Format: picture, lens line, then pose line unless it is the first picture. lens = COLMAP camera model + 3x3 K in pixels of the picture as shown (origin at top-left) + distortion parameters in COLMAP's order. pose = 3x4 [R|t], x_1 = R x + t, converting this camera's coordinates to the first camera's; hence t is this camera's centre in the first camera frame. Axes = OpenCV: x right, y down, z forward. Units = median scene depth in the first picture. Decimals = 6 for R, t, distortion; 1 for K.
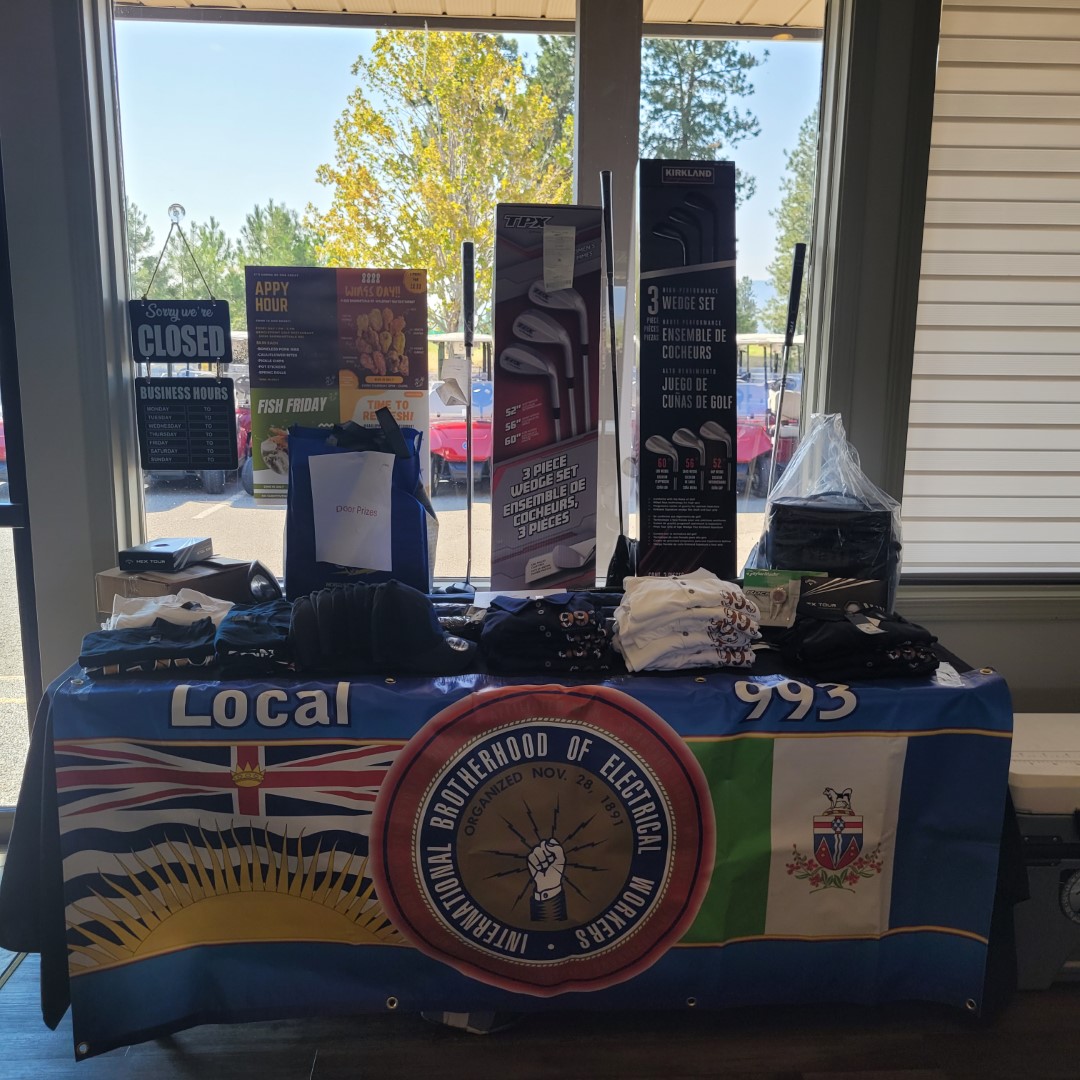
lens RADIAL K [[1110.1, 0, 559.6], [0, 1110.1, 530.0], [0, 0, 1]] dist [0.027374, 0.000000]
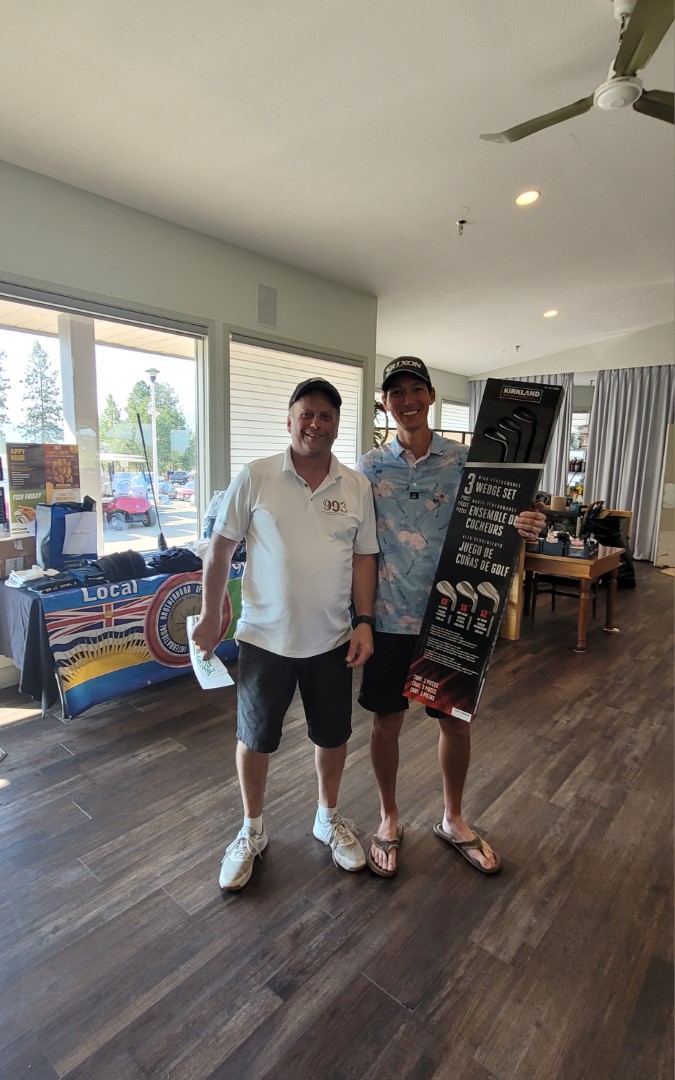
lens RADIAL K [[553.5, 0, 331.7], [0, 553.5, 535.8], [0, 0, 1]] dist [0.001597, -0.001689]
pose [[0.711734, -0.102155, 0.694982, -0.680872], [0.116692, 0.992817, 0.026429, 0.027406], [-0.692689, 0.062288, 0.718542, -0.423701]]
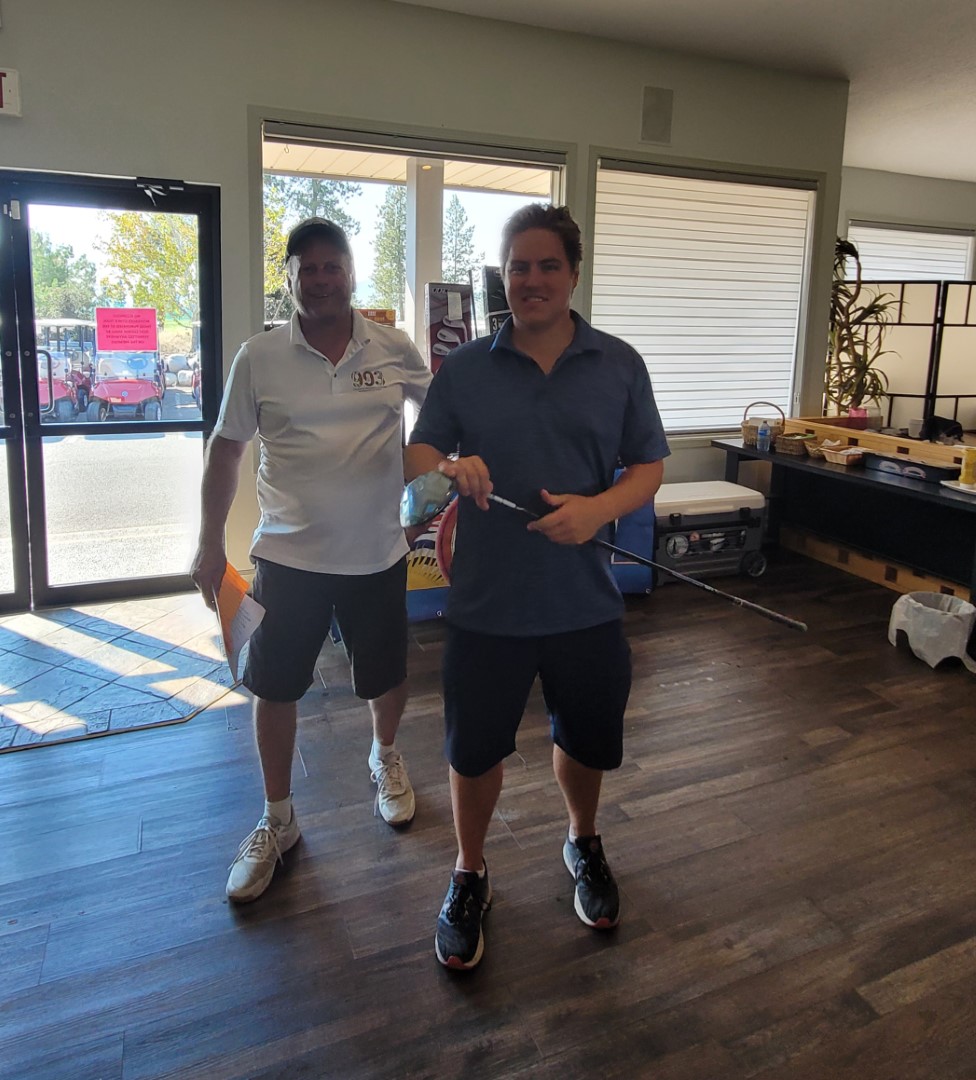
lens RADIAL K [[717.0, 0, 453.7], [0, 717.0, 402.2], [0, 0, 1]] dist [0.008642, -0.002969]
pose [[0.955045, -0.032181, 0.294709, -0.468851], [0.048712, 0.997614, -0.048923, 0.033671], [-0.292432, 0.061080, 0.954334, -0.447828]]
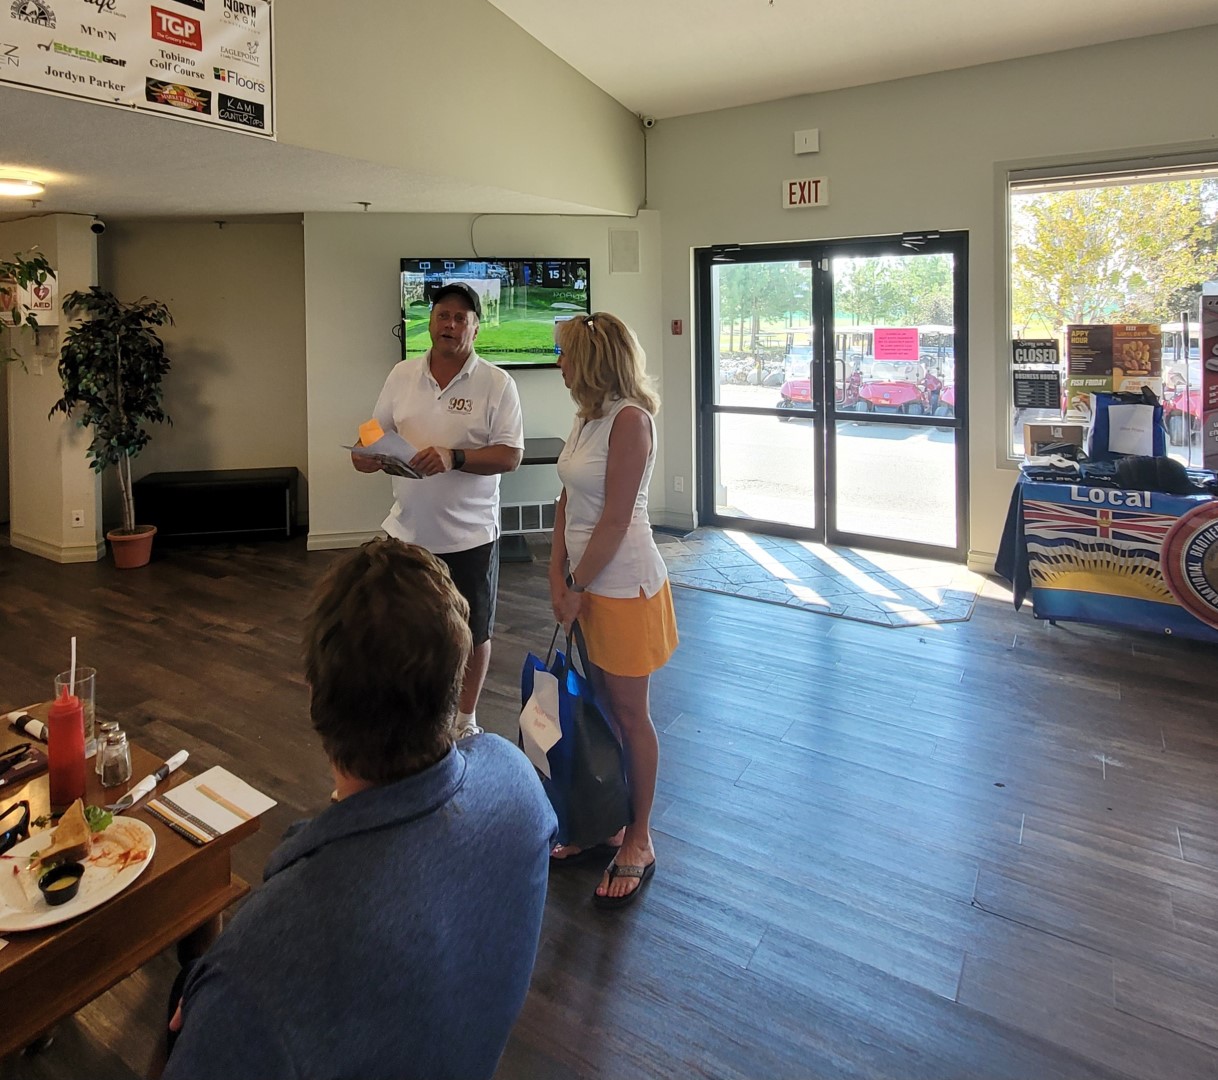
lens RADIAL K [[776.9, 0, 572.2], [0, 776.9, 329.2], [0, 0, 1]] dist [0.015966, -0.010539]
pose [[0.797383, -0.015843, -0.603266, -0.122529], [-0.082924, 0.987296, -0.135536, 0.094403], [0.597749, 0.158099, 0.785939, -1.006557]]
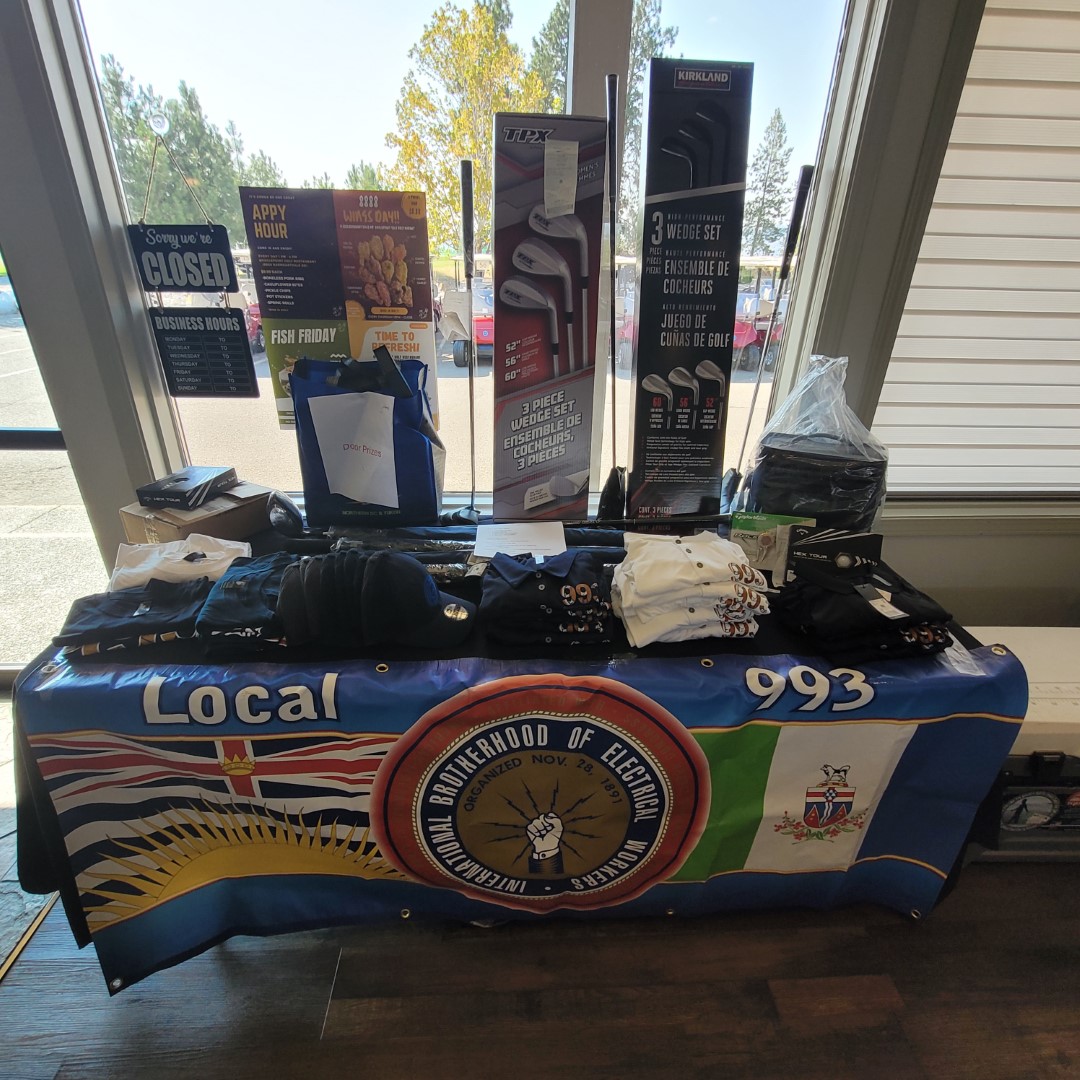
lens RADIAL K [[615.3, 0, 537.0], [0, 615.3, 548.3], [0, 0, 1]] dist [0.007898, -0.005792]
pose [[0.999922, 0.011238, -0.005495, -0.014979], [-0.009361, 0.963607, 0.267158, -0.081716], [0.008298, -0.267085, 0.963637, 0.412657]]
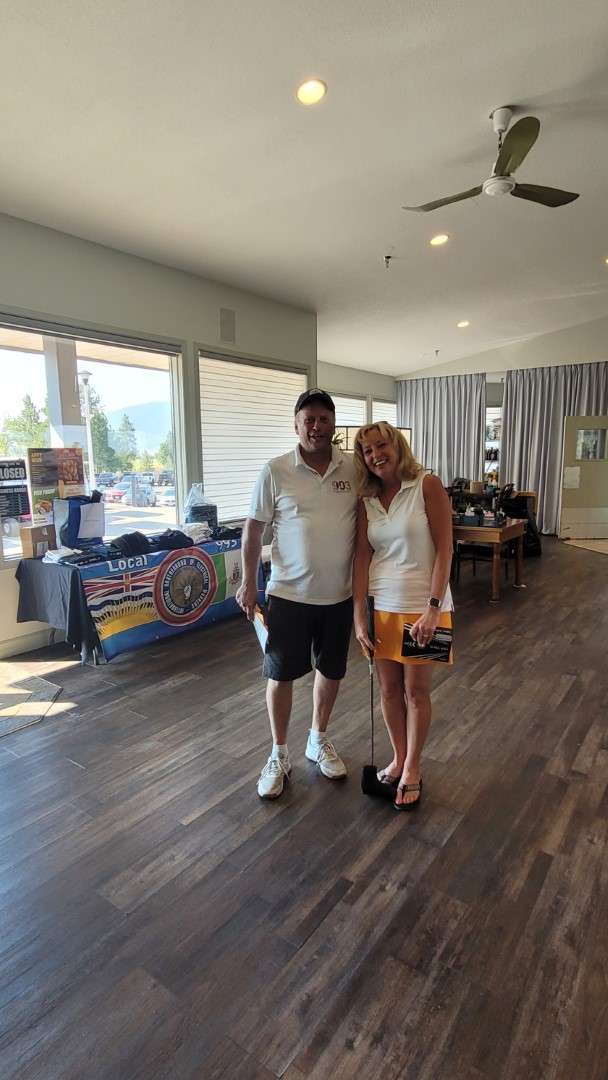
lens RADIAL K [[553.5, 0, 307.7], [0, 553.5, 536.3], [0, 0, 1]] dist [-0.002874, 0.001468]
pose [[0.648131, -0.135453, 0.749386, -1.001010], [0.154469, 0.986981, 0.044801, 0.057039], [-0.745698, 0.086720, 0.660616, -0.590923]]
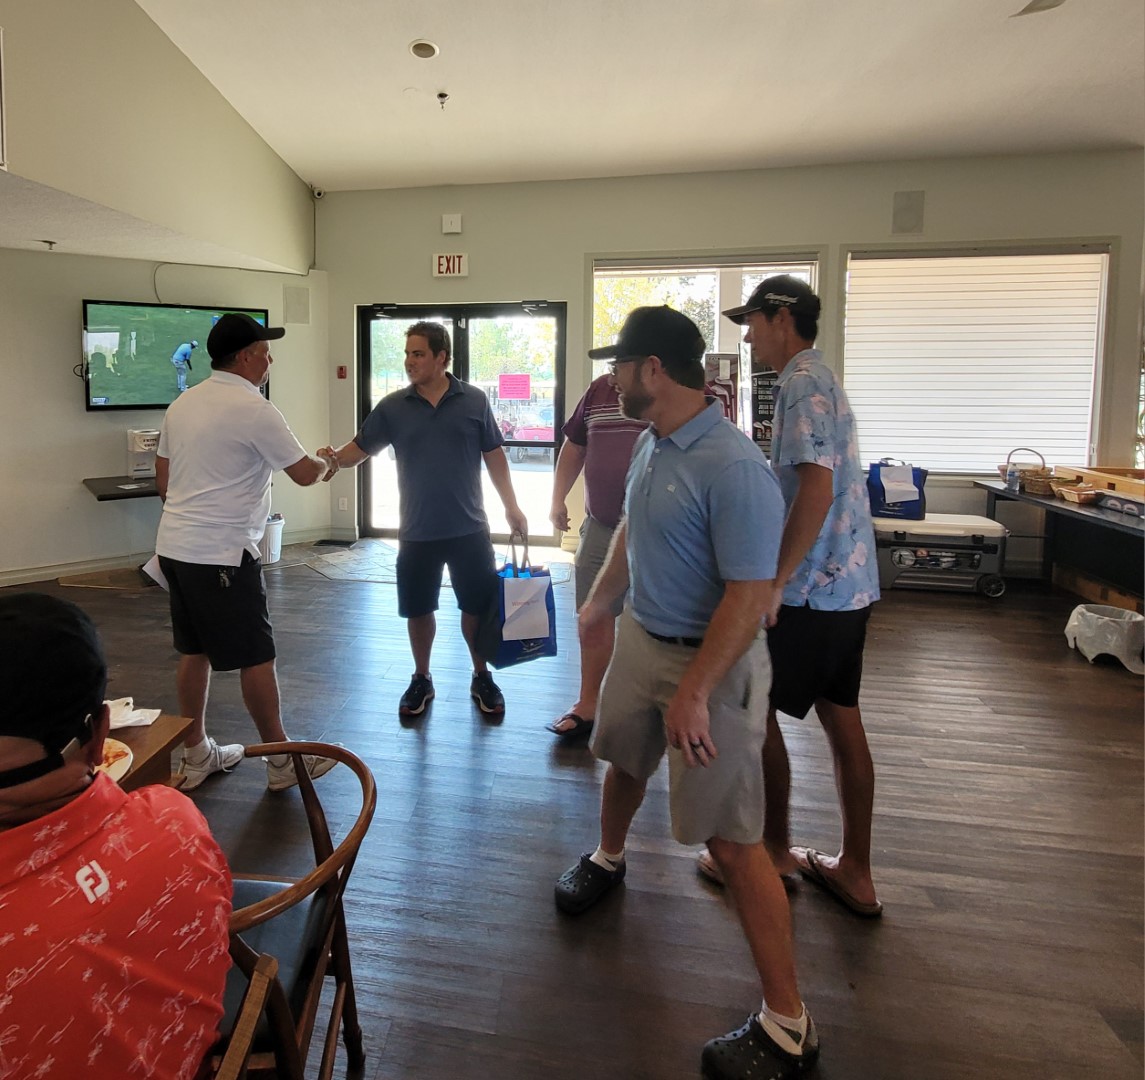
lens RADIAL K [[689.0, 0, 464.1], [0, 689.0, 419.4], [0, 0, 1]] dist [0.003023, -0.001573]
pose [[0.967784, 0.004798, -0.251738, -0.242024], [-0.033600, 0.993337, -0.110238, 0.163117], [0.249531, 0.115145, 0.961497, -1.194598]]
